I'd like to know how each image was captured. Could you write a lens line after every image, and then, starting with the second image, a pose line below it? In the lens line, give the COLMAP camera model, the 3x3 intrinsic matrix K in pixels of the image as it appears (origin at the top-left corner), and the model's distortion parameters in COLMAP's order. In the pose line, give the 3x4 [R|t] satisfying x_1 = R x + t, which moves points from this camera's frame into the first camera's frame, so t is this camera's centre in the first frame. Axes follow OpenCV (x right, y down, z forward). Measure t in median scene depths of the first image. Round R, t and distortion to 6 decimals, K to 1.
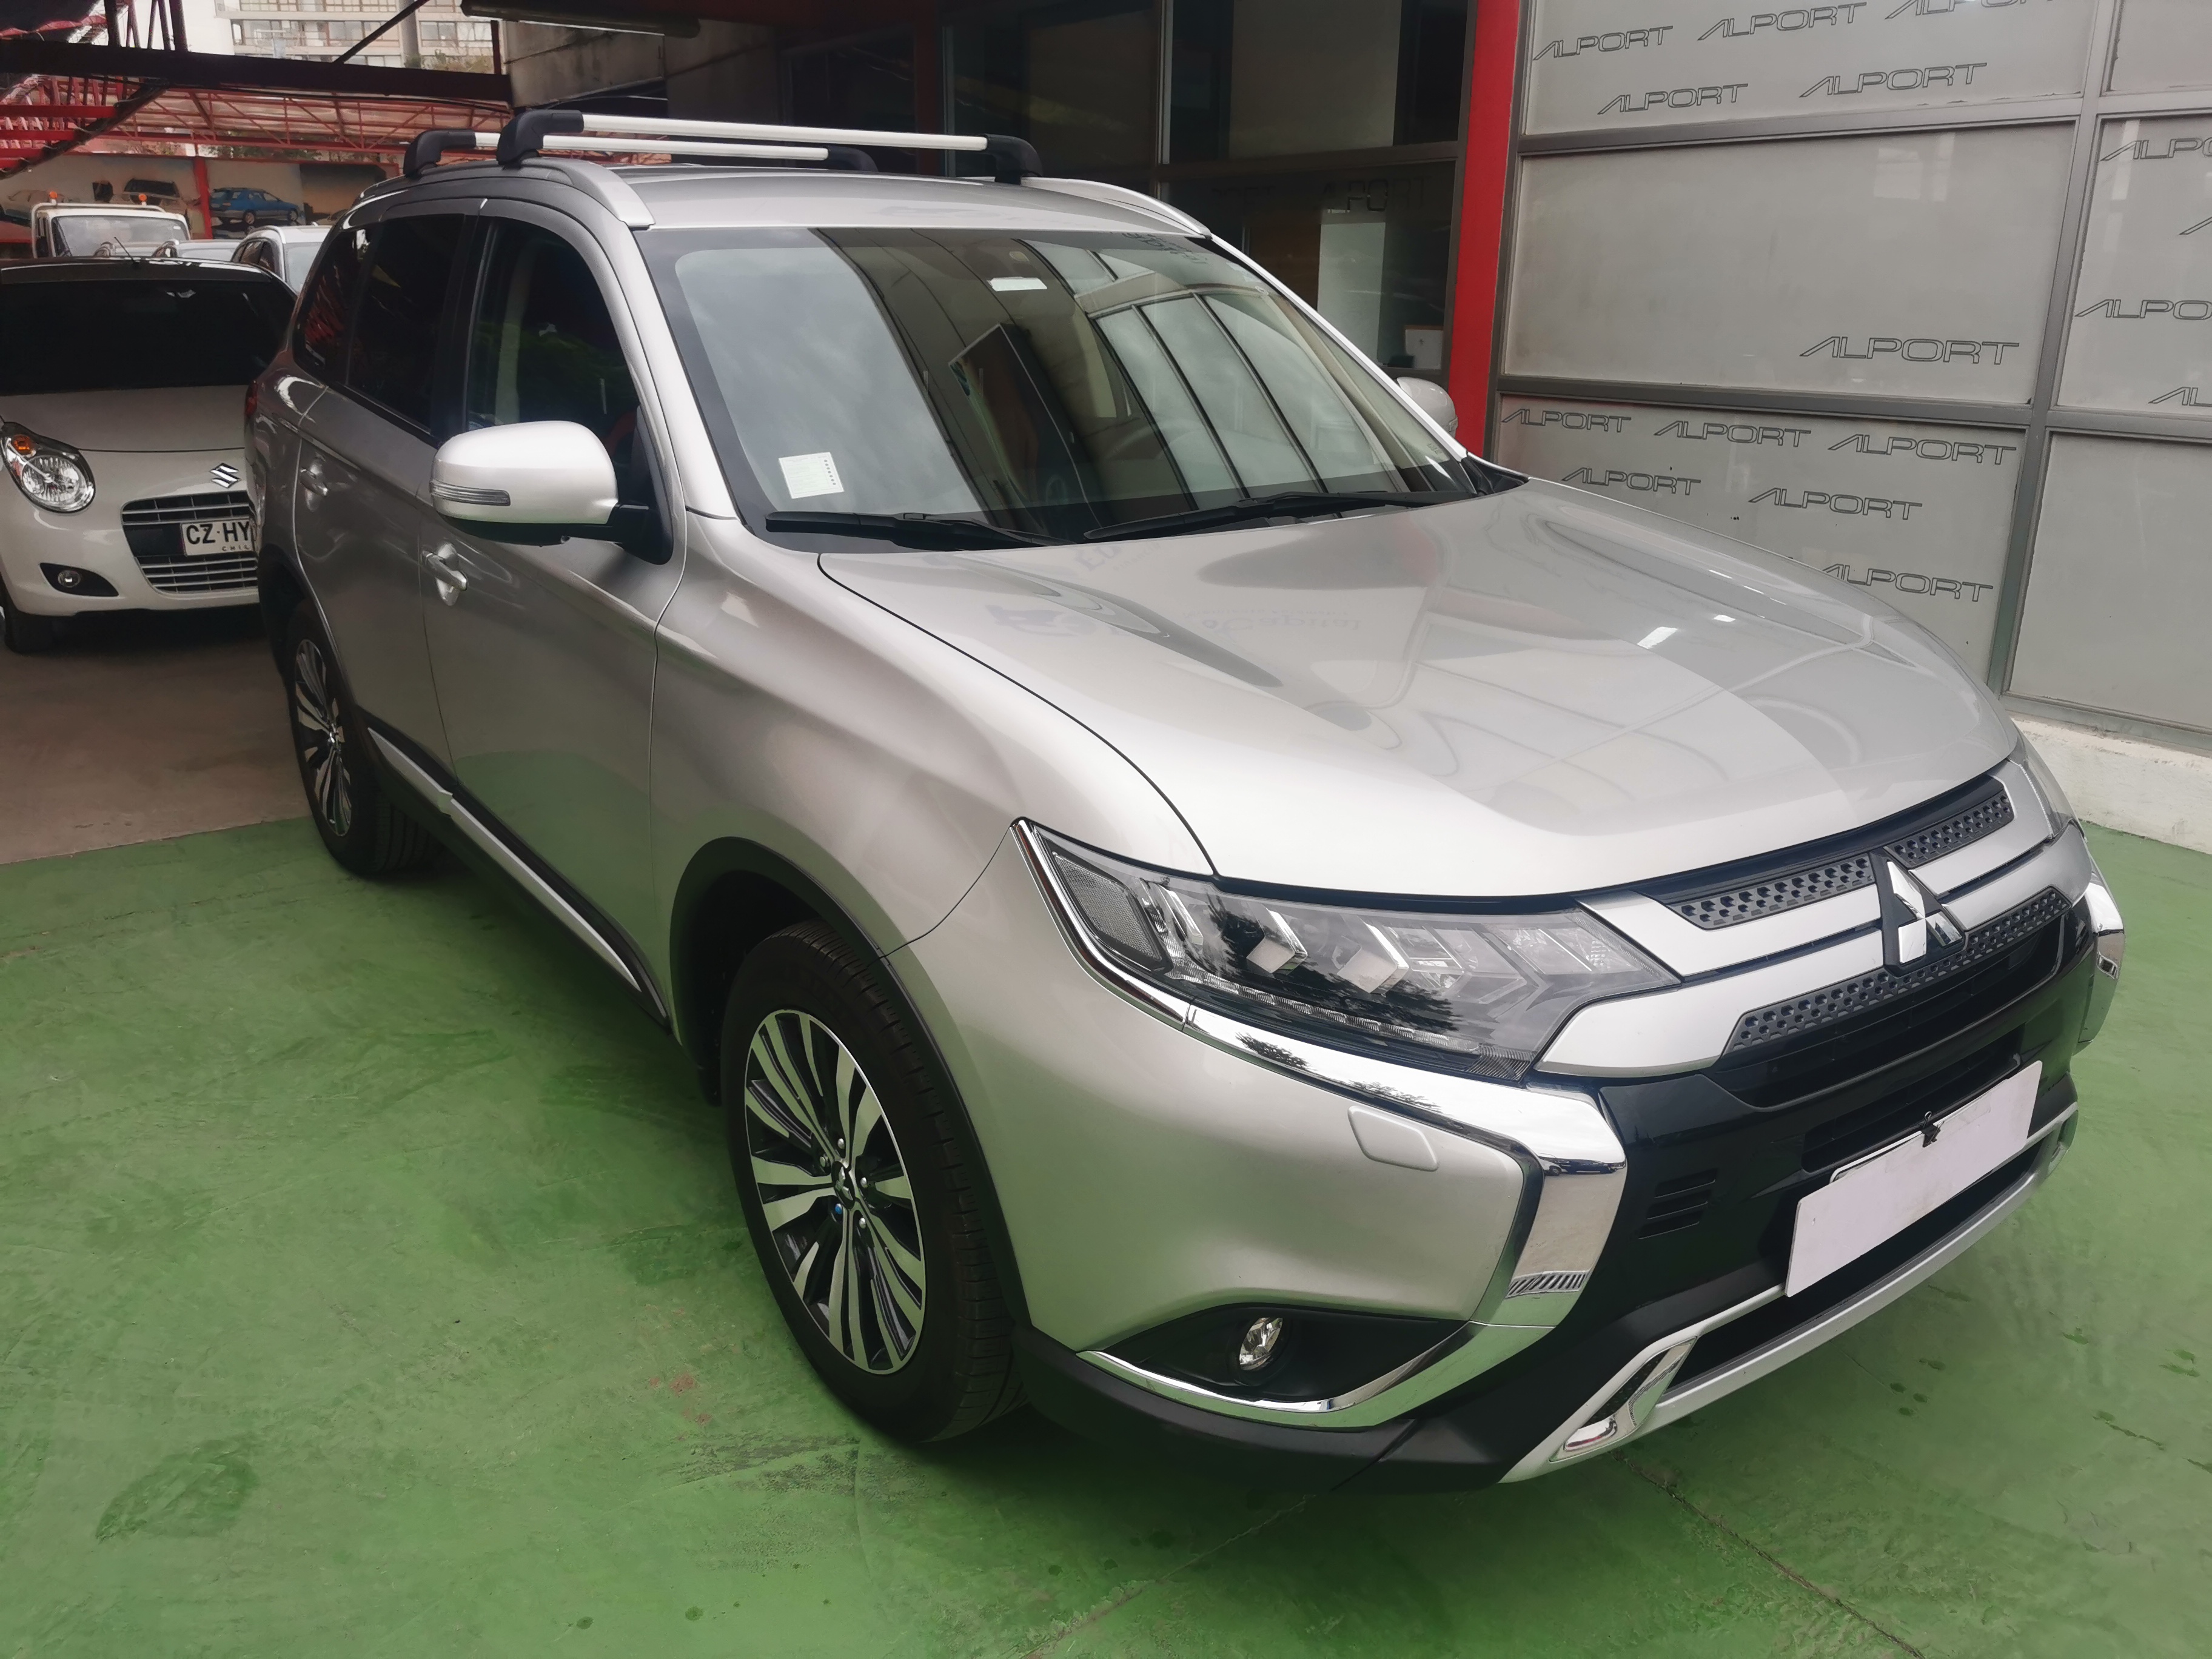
lens RADIAL K [[1714.0, 0, 1088.3], [0, 1714.0, 832.5], [0, 0, 1]] dist [0.037053, -0.068133]
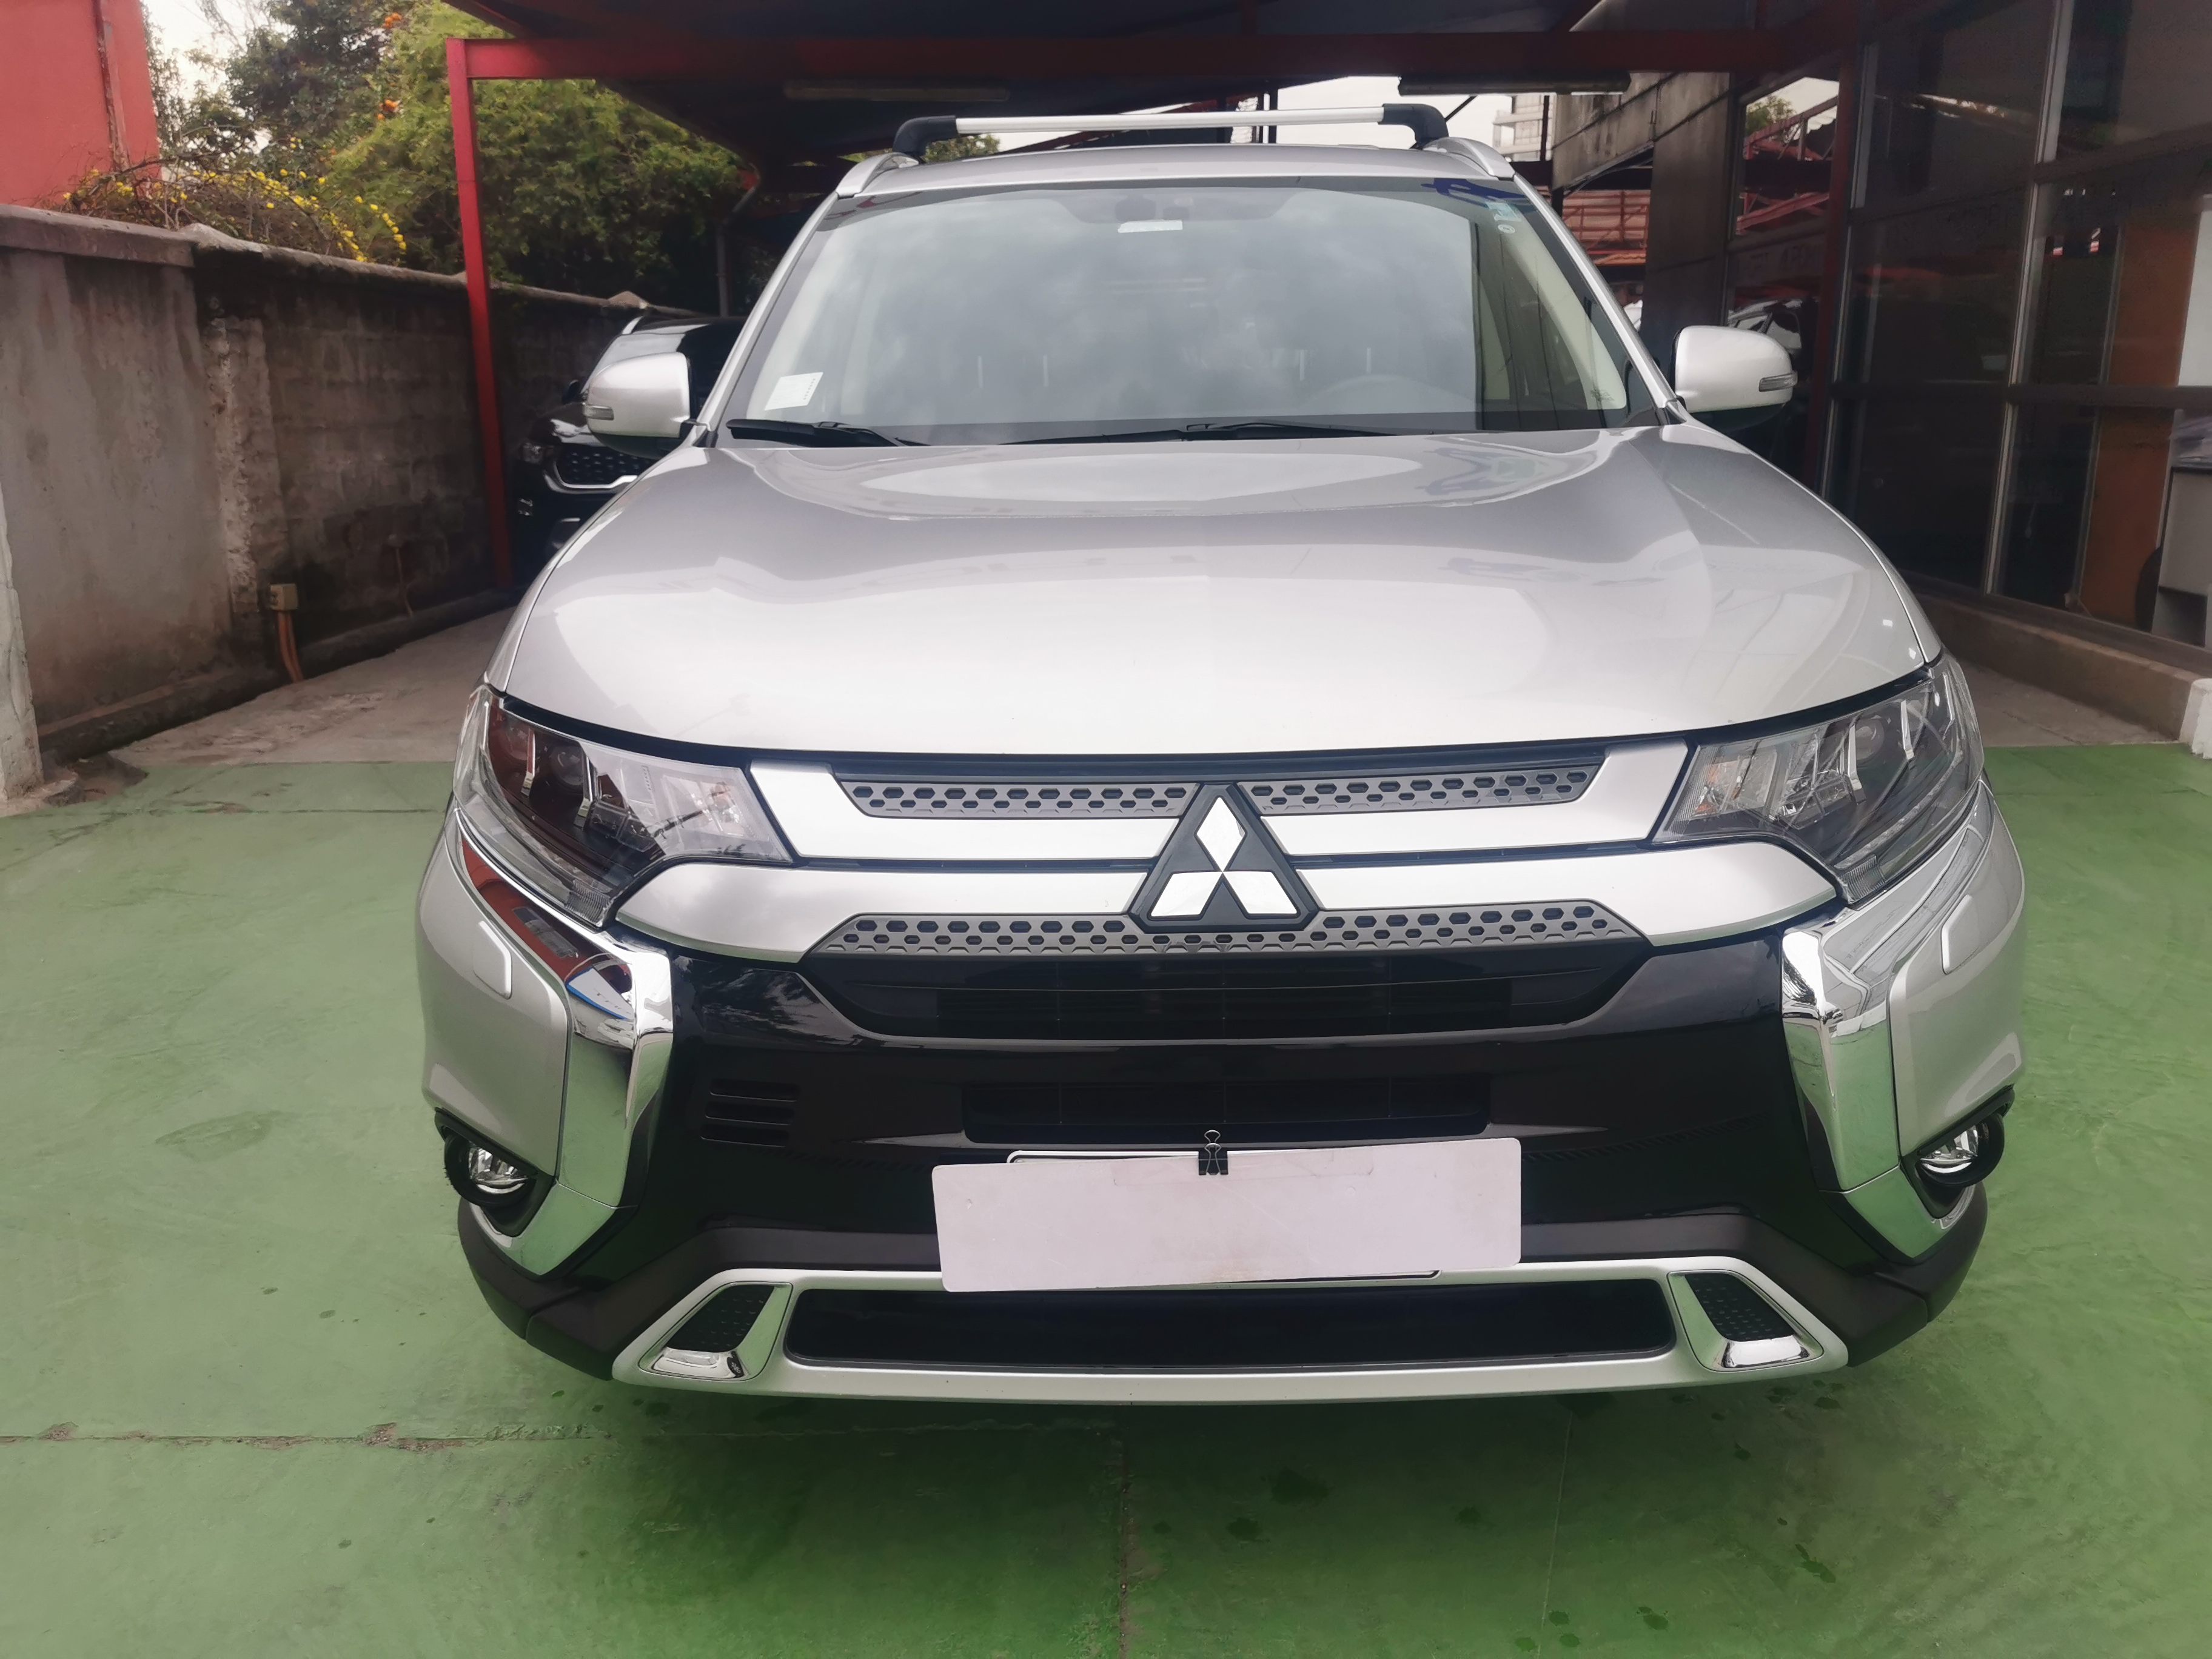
lens RADIAL K [[1714.0, 0, 1202.6], [0, 1714.0, 837.5], [0, 0, 1]] dist [0.037053, -0.068133]
pose [[0.795696, 0.134365, -0.590604, 0.947204], [-0.168882, 0.985631, -0.003292, 0.040011], [0.581675, 0.102362, 0.806955, 0.390377]]
